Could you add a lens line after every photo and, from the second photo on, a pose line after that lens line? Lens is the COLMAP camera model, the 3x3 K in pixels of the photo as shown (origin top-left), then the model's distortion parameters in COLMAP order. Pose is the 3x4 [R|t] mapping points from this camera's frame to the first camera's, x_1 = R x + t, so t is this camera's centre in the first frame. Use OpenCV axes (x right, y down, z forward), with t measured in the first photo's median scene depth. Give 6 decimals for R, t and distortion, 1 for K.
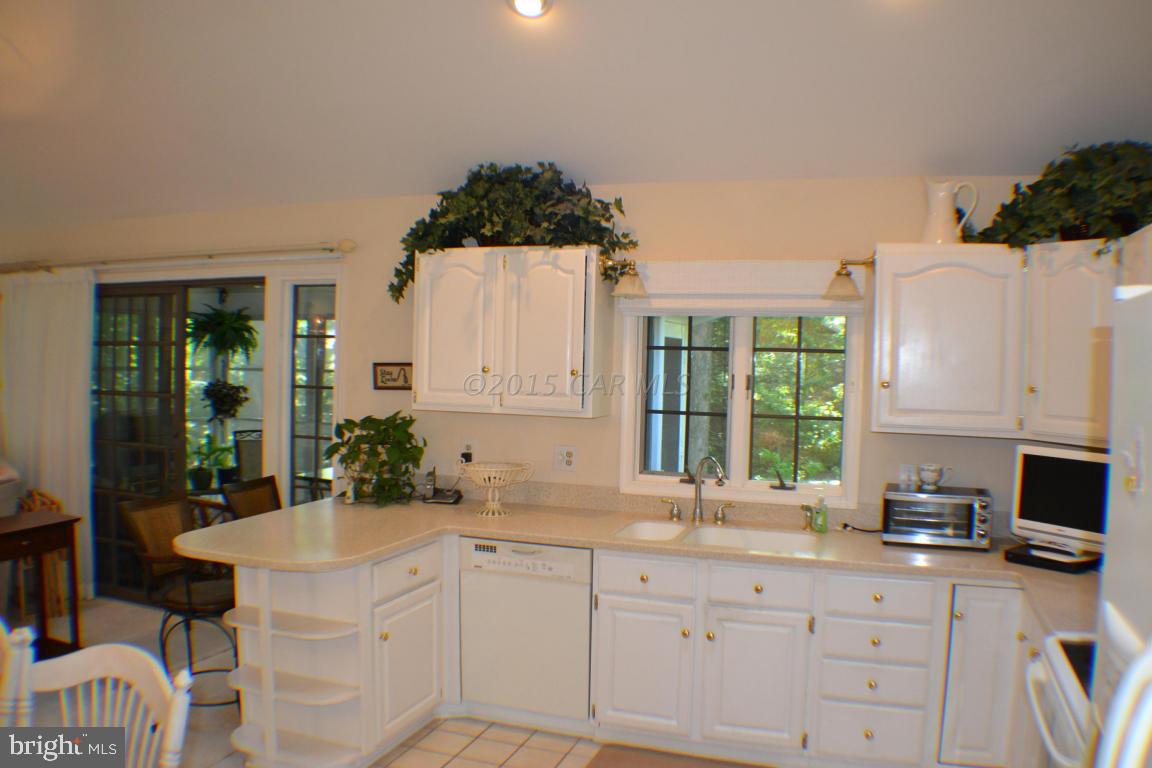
lens RADIAL K [[907.1, 0, 576.0], [0, 907.1, 384.0], [0, 0, 1]] dist [-0.183375, -0.001520]
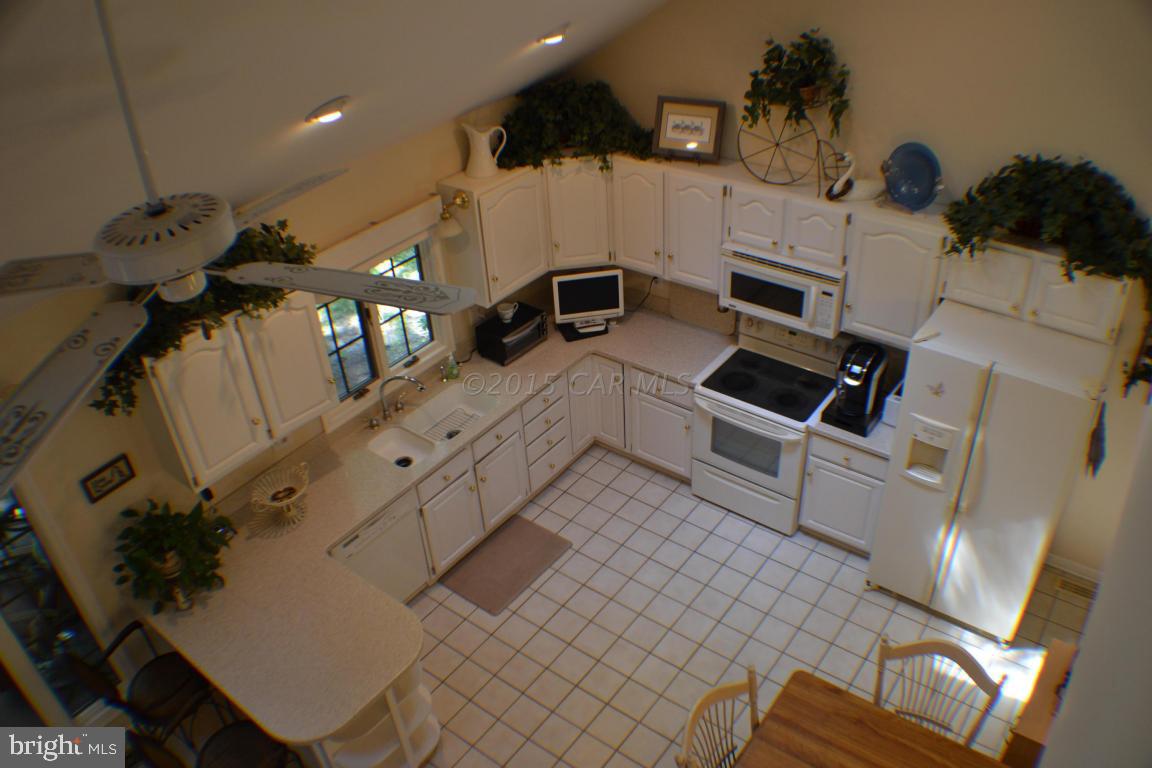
lens RADIAL K [[872.0, 0, 576.0], [0, 872.0, 384.0], [0, 0, 1]] dist [-0.179530, 0.001624]
pose [[0.296511, -0.565192, 0.769831, -0.673581], [0.094990, 0.819537, 0.565098, -0.533570], [-0.950294, -0.094432, 0.296689, 0.319733]]
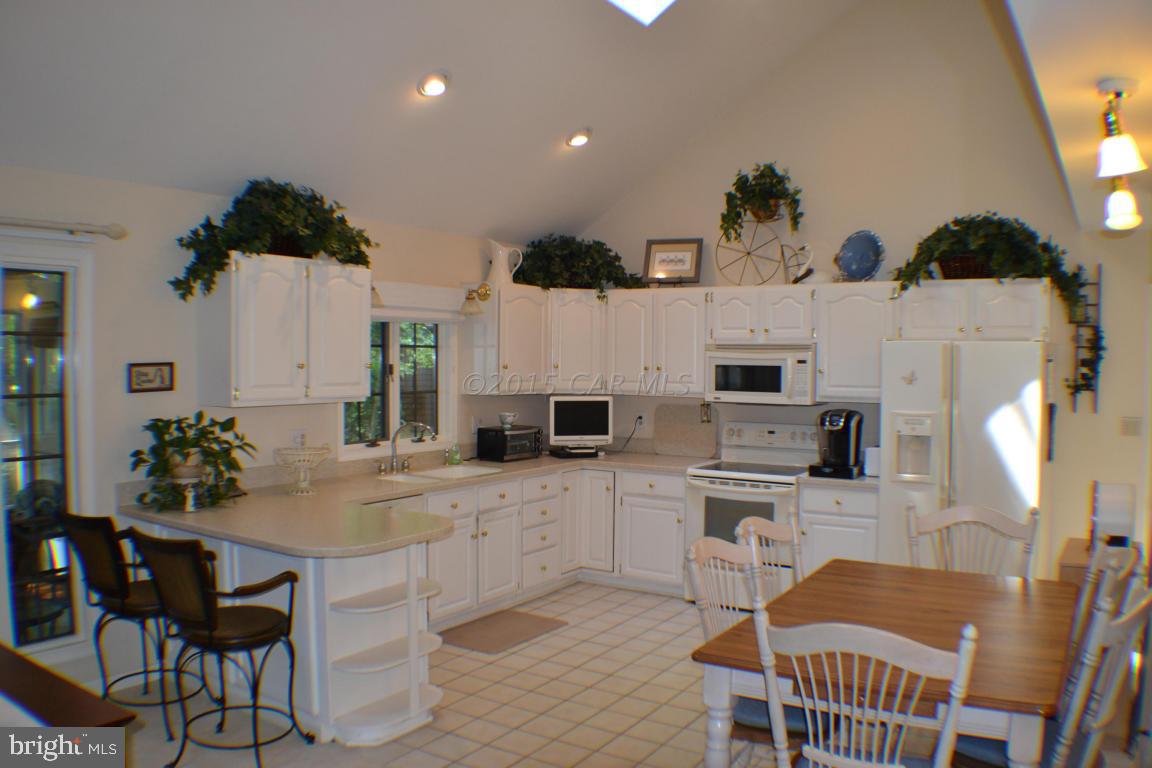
lens RADIAL K [[907.1, 0, 576.0], [0, 907.1, 384.0], [0, 0, 1]] dist [-0.183375, -0.001520]
pose [[0.219084, -0.046052, 0.974619, -1.023780], [0.032631, 0.998673, 0.039854, -0.024003], [-0.975160, 0.023071, 0.220296, 0.382585]]
